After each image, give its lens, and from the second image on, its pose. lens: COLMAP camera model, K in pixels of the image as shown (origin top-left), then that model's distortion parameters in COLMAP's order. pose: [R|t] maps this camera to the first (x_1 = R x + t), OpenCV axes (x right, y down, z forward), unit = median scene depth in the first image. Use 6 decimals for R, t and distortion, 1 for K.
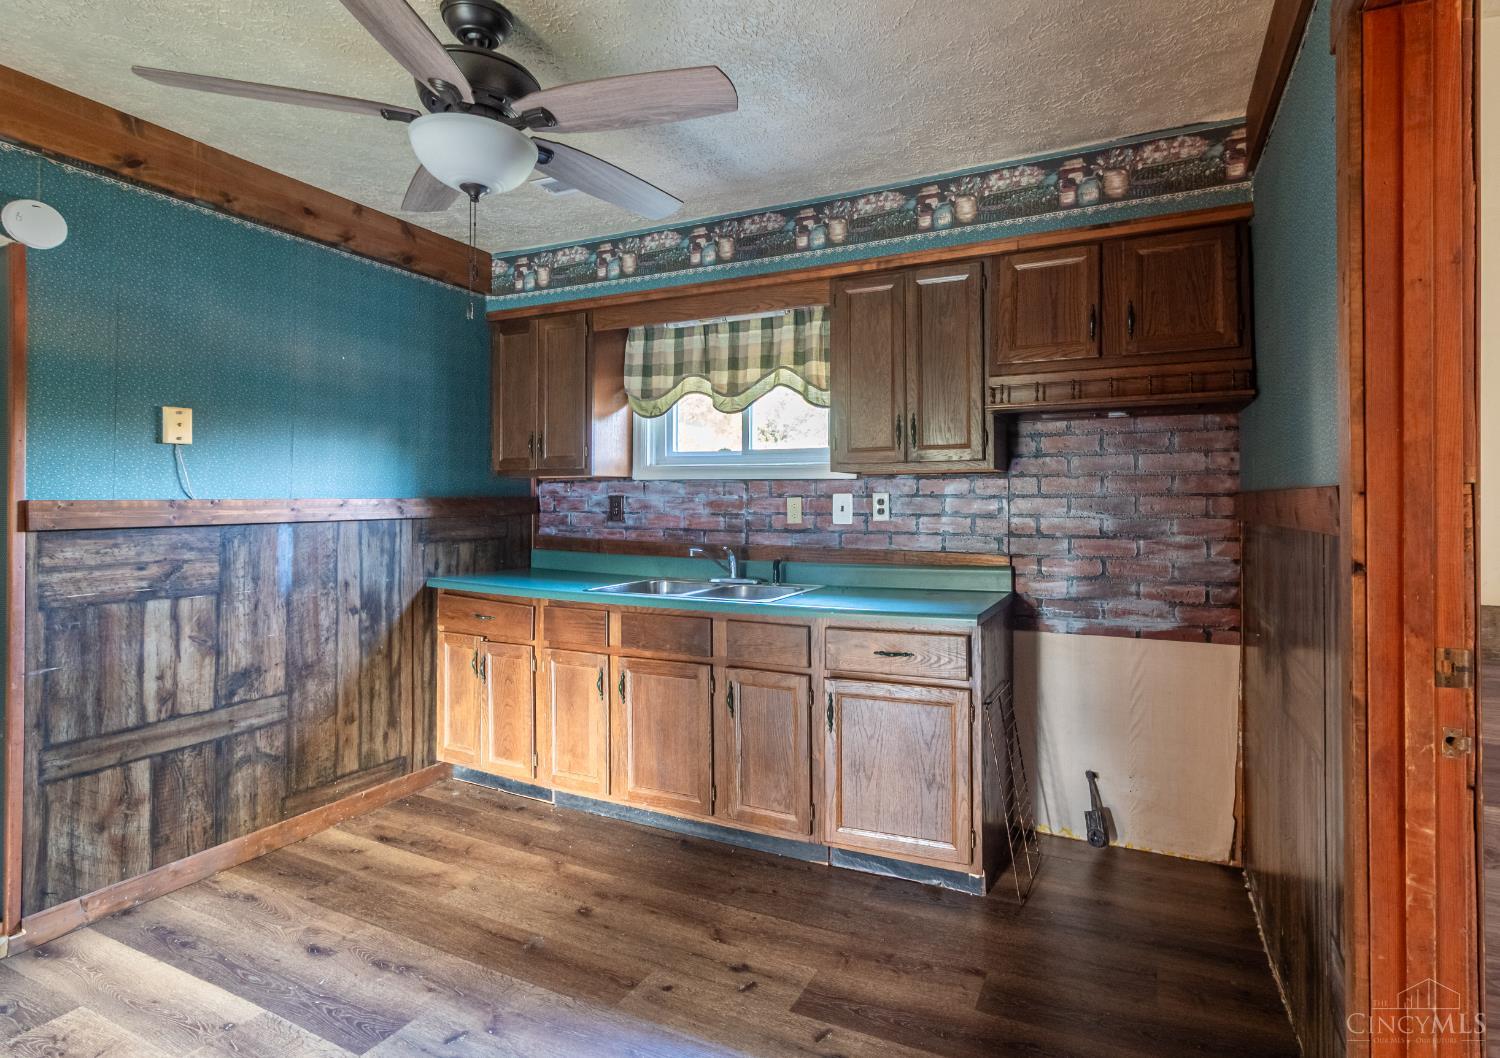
lens RADIAL K [[710.5, 0, 749.9], [0, 710.5, 493.8], [0, 0, 1]] dist [0.003596, 0.000211]
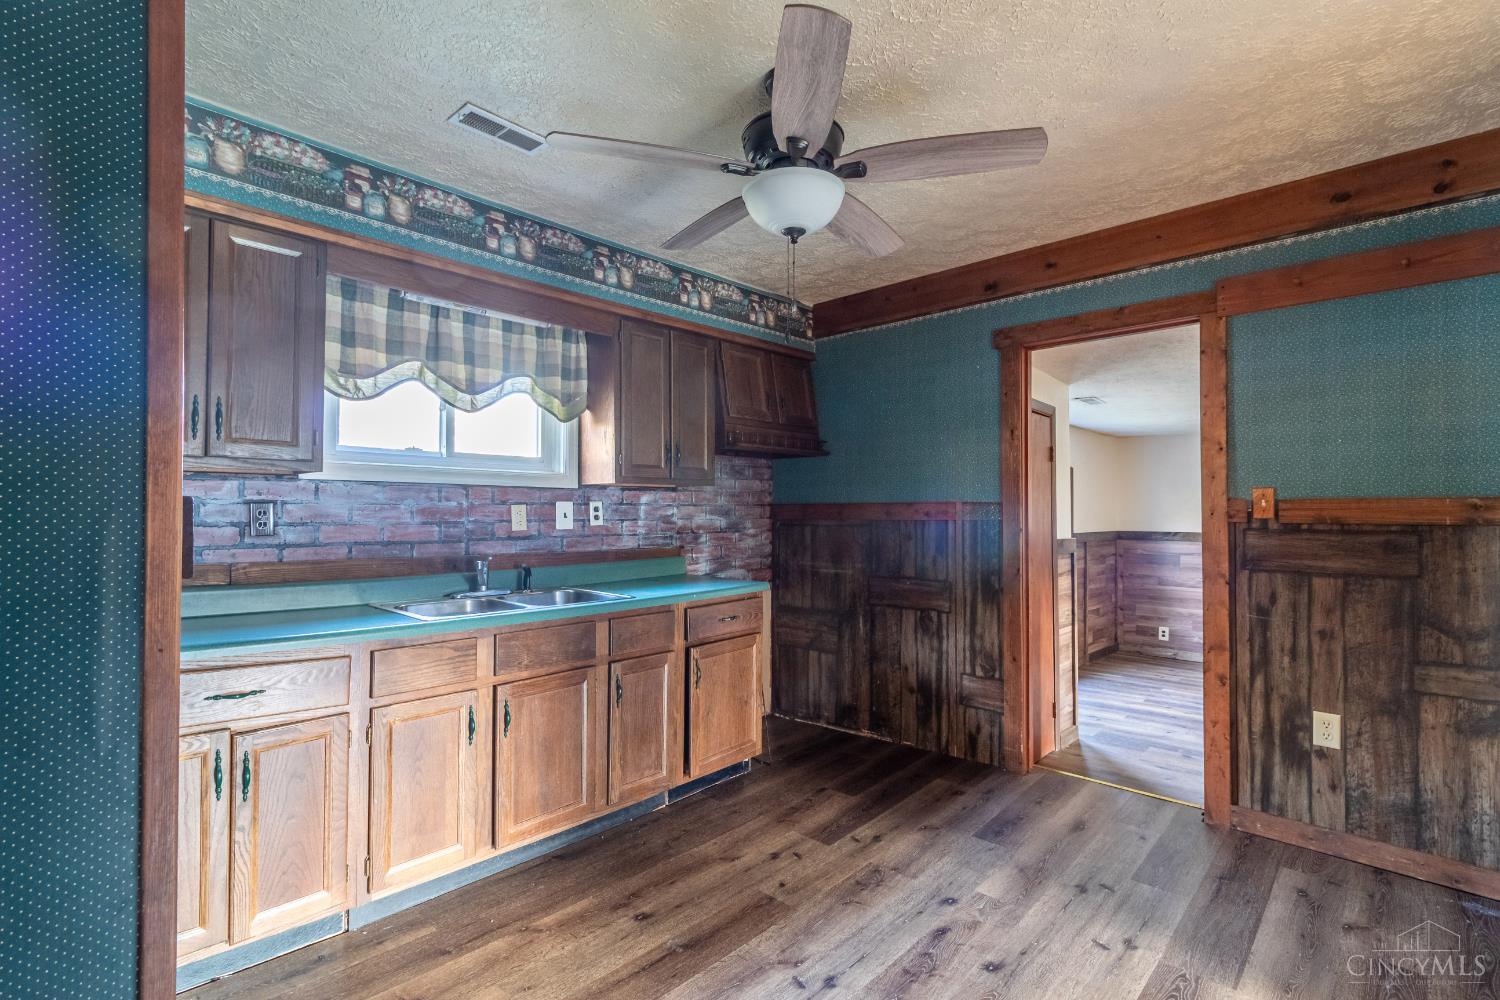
lens RADIAL K [[703.2, 0, 750.0], [0, 703.2, 500.0], [0, 0, 1]] dist [0.021662, 0.000105]
pose [[0.333952, 0.010628, 0.942530, -0.815198], [-0.014297, 0.999879, -0.006209, 0.000036], [-0.942482, -0.011402, 0.334064, 0.377814]]
